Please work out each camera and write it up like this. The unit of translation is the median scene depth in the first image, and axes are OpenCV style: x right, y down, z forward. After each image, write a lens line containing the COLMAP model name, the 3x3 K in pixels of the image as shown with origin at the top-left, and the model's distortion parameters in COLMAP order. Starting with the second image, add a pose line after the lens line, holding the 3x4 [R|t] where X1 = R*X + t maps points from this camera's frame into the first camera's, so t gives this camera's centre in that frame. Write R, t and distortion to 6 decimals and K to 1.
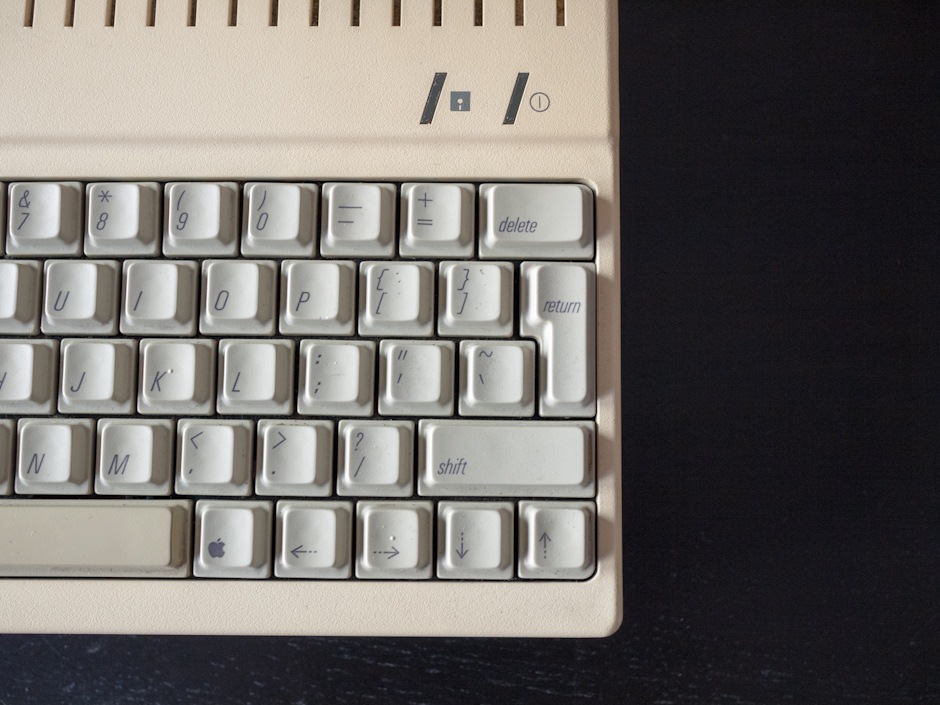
lens RADIAL K [[1094.1, 0, 470.0], [0, 1094.1, 352.5], [0, 0, 1]] dist [-0.024252, -0.026652]
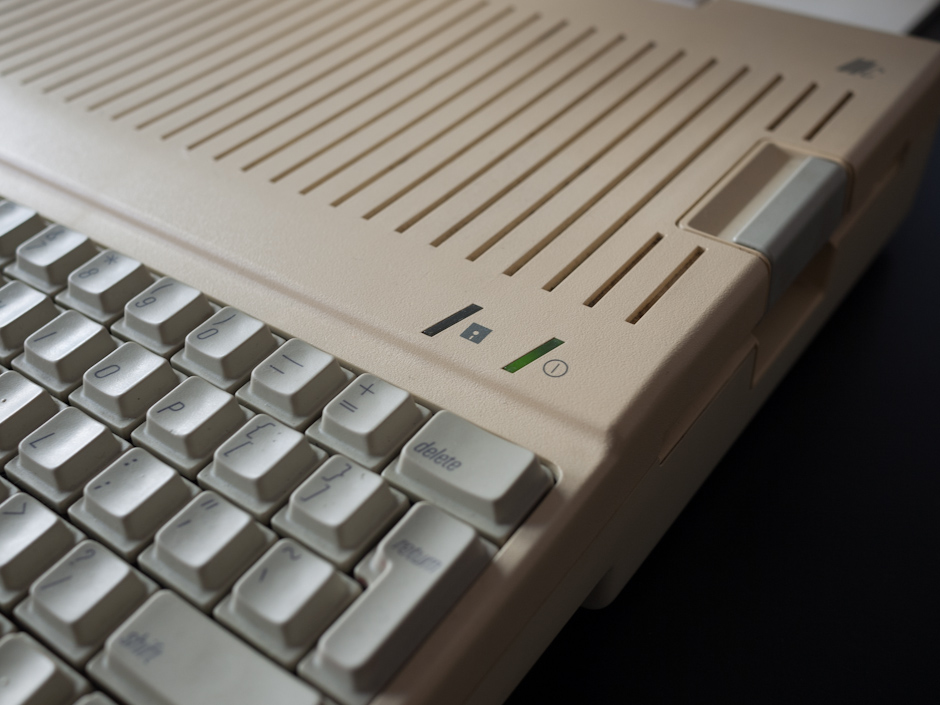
lens RADIAL K [[1094.1, 0, 470.0], [0, 1094.1, 352.5], [0, 0, 1]] dist [-0.024252, -0.026652]
pose [[0.807553, 0.361305, -0.466173, 0.387663], [-0.577043, 0.647476, -0.497791, 0.201170], [0.121982, 0.670995, 0.731360, 0.402737]]
